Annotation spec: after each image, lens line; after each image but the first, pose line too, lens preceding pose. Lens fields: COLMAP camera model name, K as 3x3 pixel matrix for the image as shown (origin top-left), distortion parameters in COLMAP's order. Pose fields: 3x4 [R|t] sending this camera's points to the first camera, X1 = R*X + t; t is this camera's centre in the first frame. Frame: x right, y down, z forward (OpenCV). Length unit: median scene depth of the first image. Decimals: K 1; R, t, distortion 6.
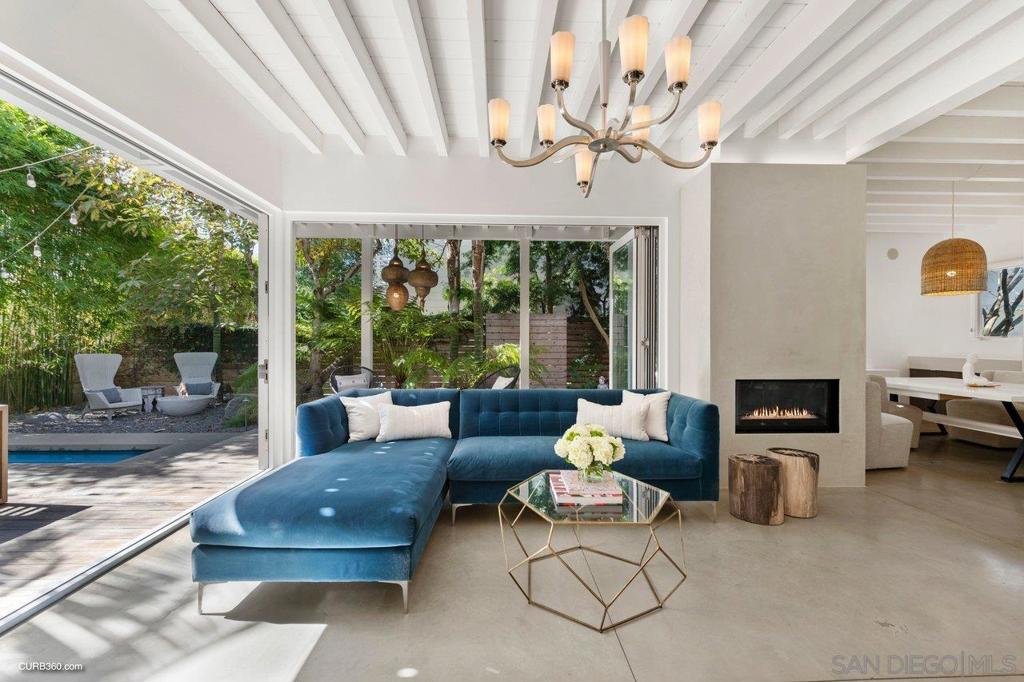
lens RADIAL K [[406.9, 0, 511.5], [0, 406.9, 341.1], [0, 0, 1]] dist [-0.000967, -0.000386]
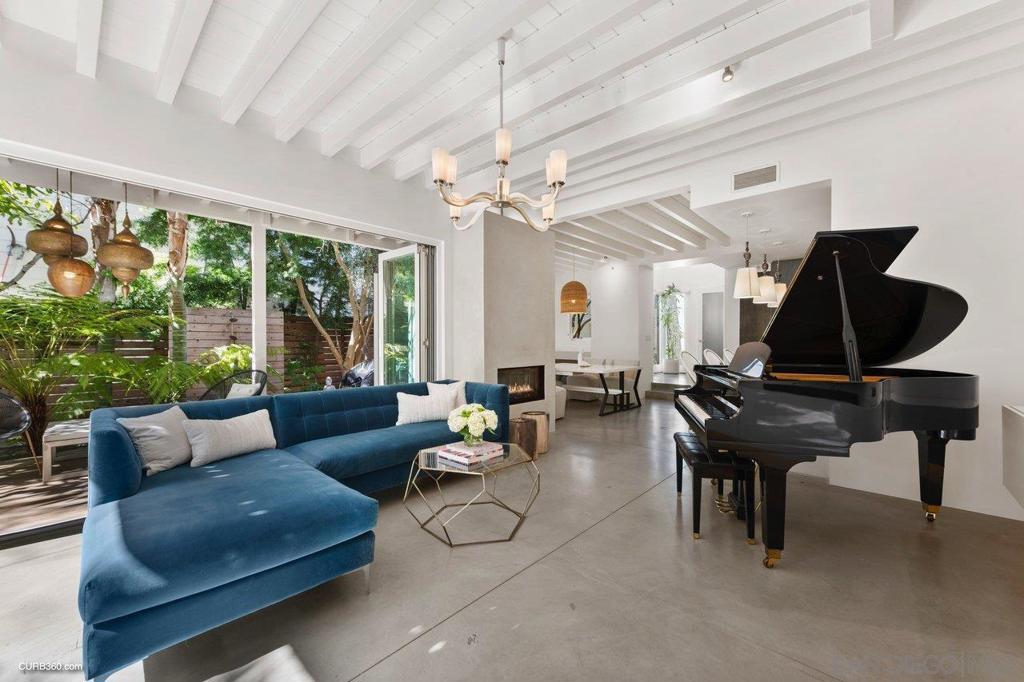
lens RADIAL K [[406.9, 0, 514.1], [0, 406.9, 340.7], [0, 0, 1]] dist [-0.000967, -0.000386]
pose [[0.698507, -0.000194, 0.715603, -0.398247], [0.001289, 0.999999, -0.000987, -0.000389], [-0.715602, 0.001612, 0.698507, -0.016439]]
